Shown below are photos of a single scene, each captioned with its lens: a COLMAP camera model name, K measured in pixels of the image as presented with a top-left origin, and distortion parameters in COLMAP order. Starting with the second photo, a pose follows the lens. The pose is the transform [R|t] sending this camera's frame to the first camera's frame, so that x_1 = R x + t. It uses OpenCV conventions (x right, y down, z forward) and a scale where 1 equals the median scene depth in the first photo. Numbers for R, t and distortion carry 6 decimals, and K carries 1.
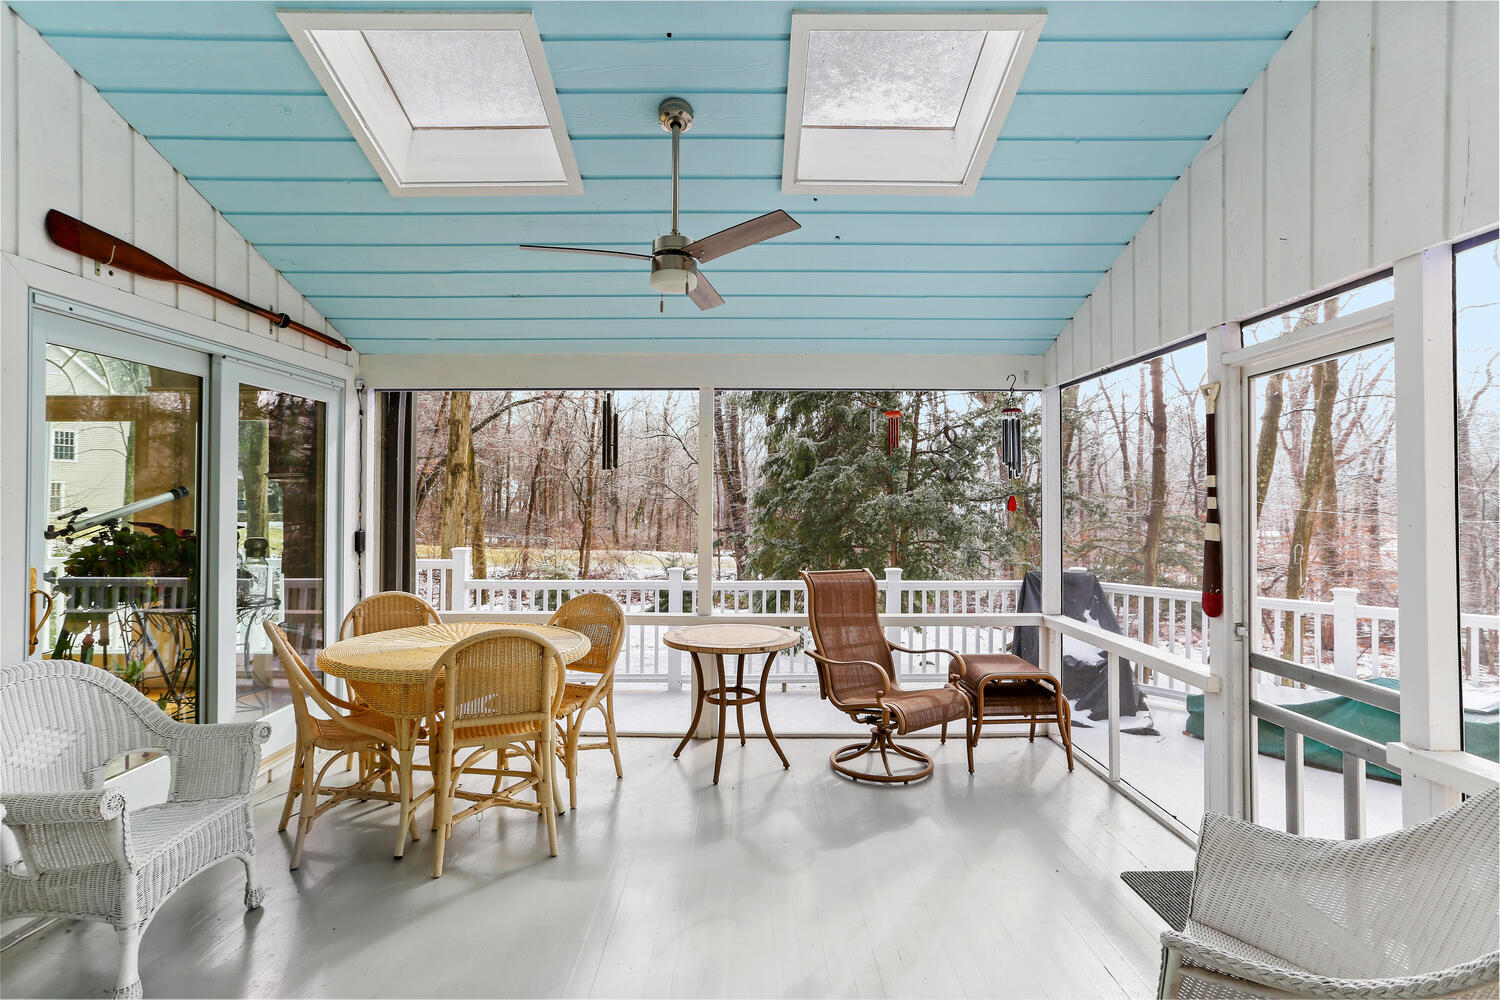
lens RADIAL K [[738.6, 0, 747.8], [0, 738.6, 490.7], [0, 0, 1]] dist [-0.005782, -0.000046]
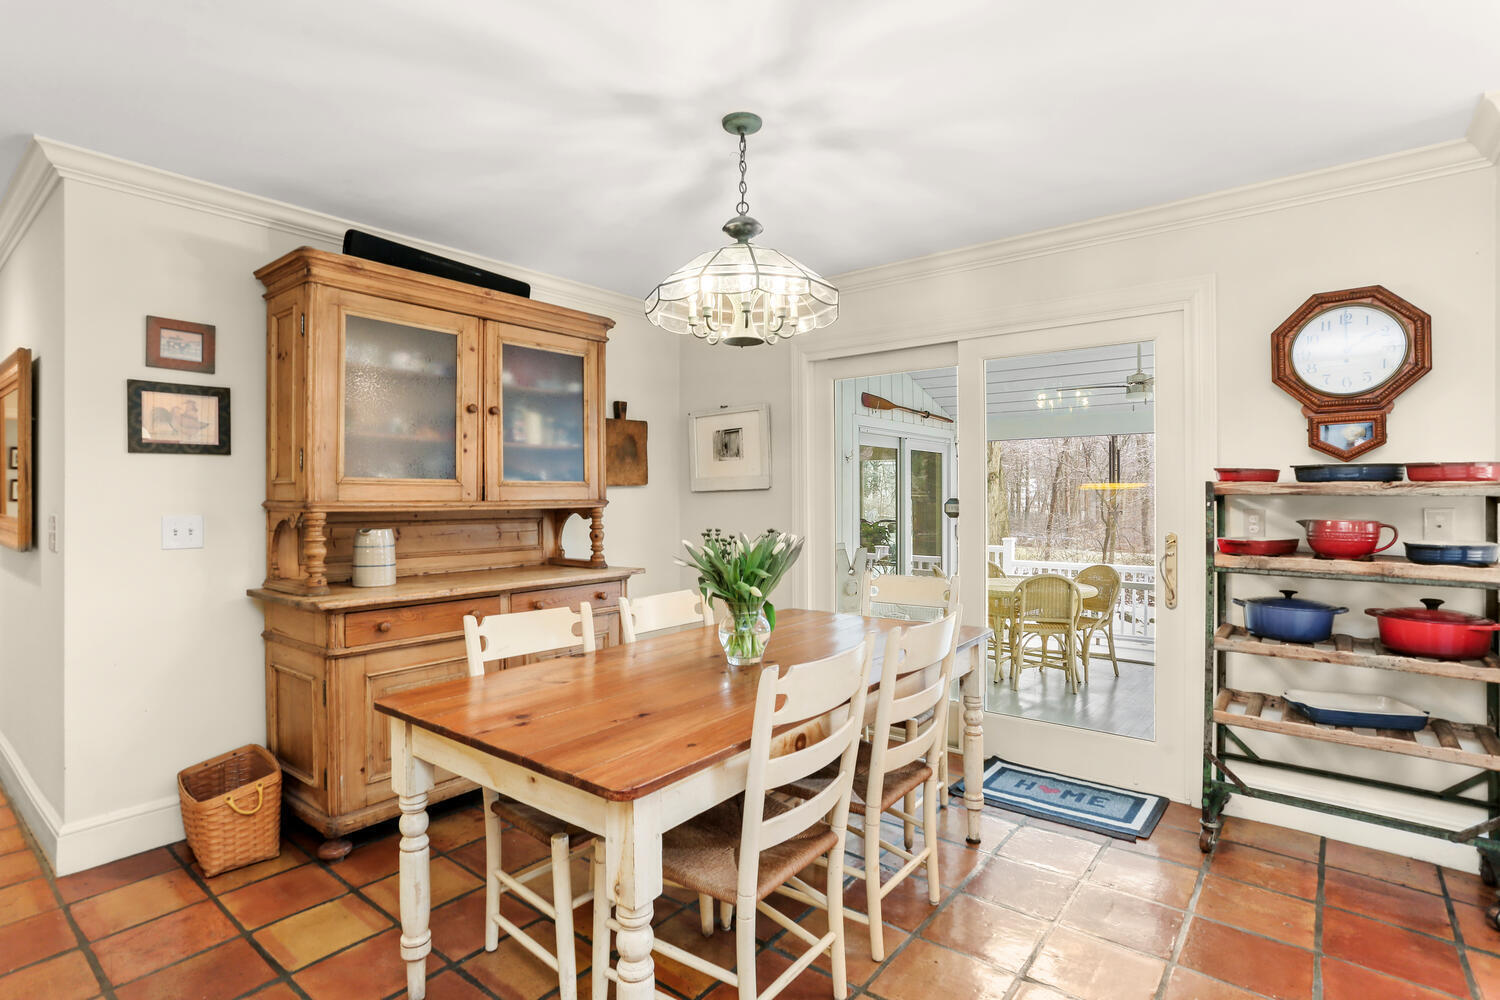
lens RADIAL K [[727.5, 0, 757.9], [0, 727.5, 498.0], [0, 0, 1]] dist [-0.039479, 0.023240]
pose [[0.783498, -0.001984, -0.621391, 0.223954], [0.008435, 0.999937, 0.007443, -0.033659], [0.621337, -0.011073, 0.783465, -0.852254]]
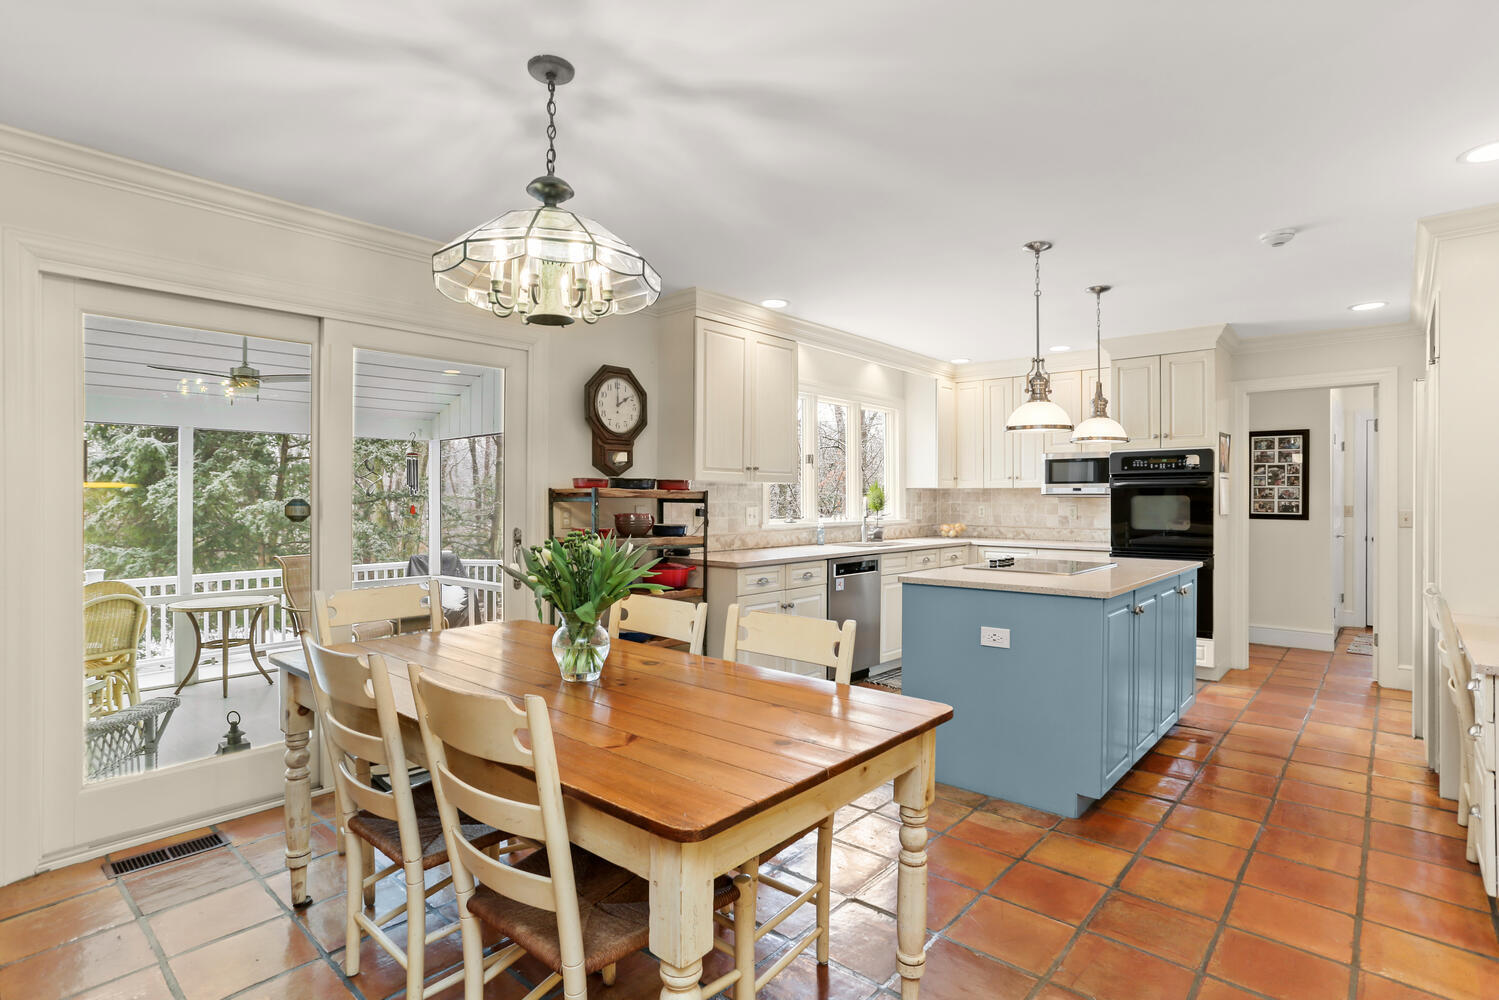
lens RADIAL K [[727.0, 0, 744.0], [0, 727.0, 496.2], [0, 0, 1]] dist [-0.039479, 0.023240]
pose [[0.674814, 0.001363, 0.737987, -0.440745], [-0.006611, 0.999969, 0.004198, -0.035228], [-0.737958, -0.007712, 0.674802, -0.843015]]
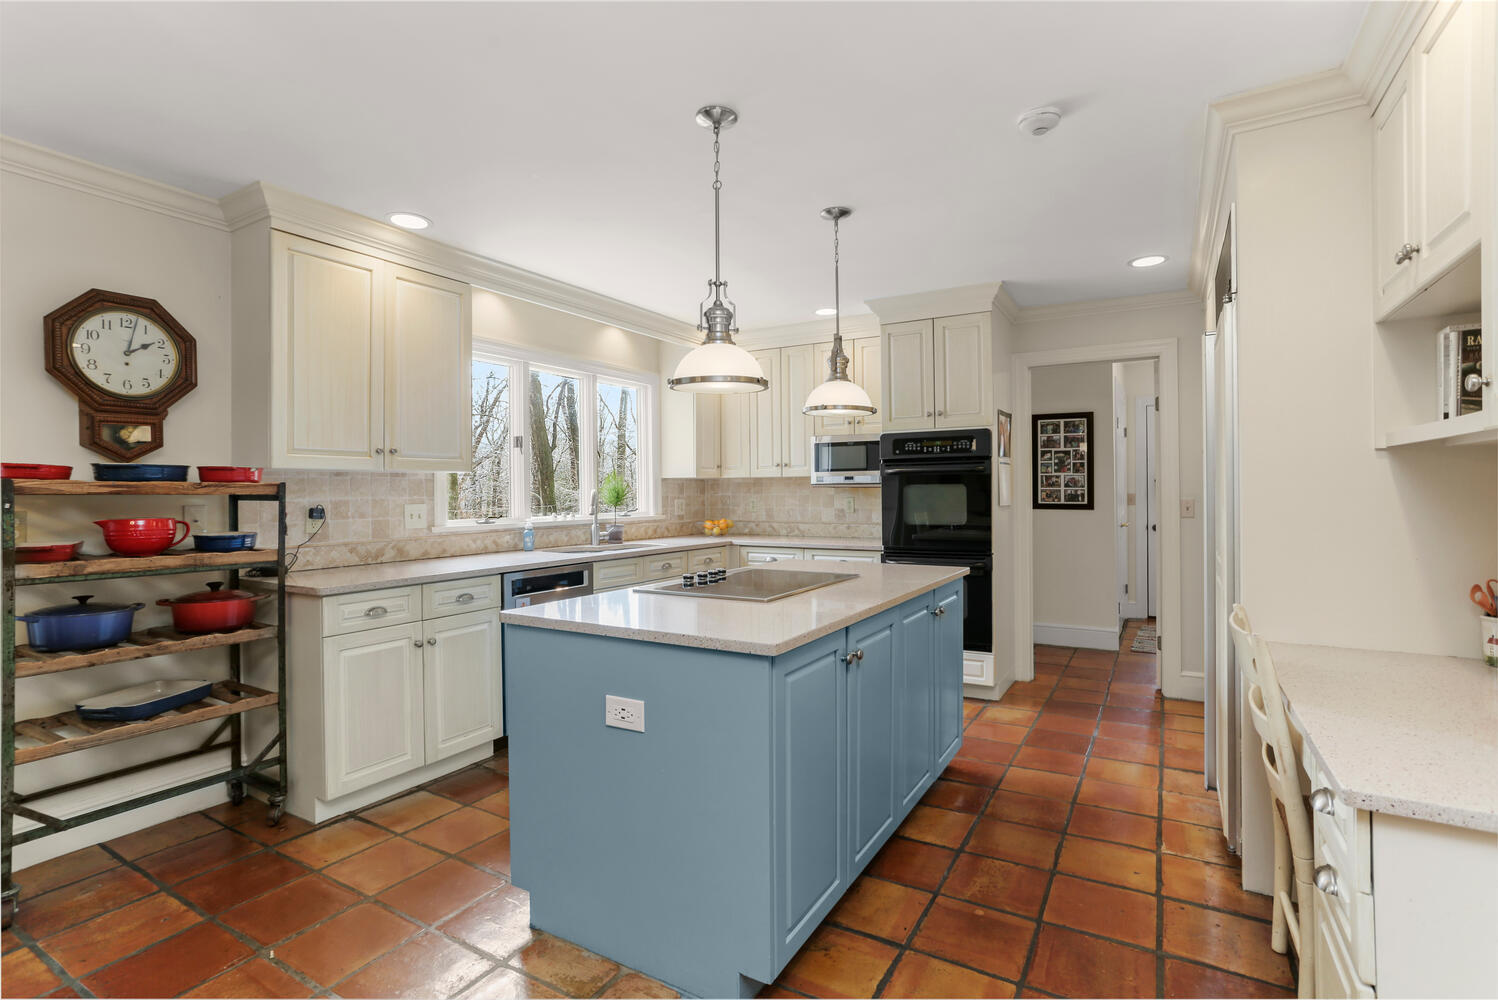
lens RADIAL K [[726.6, 0, 711.1], [0, 726.6, 488.3], [0, 0, 1]] dist [-0.039479, 0.023240]
pose [[0.537295, -0.003493, 0.843387, -0.045663], [0.002719, 0.999993, 0.002409, -0.032872], [-0.843390, 0.000999, 0.537301, -0.826386]]
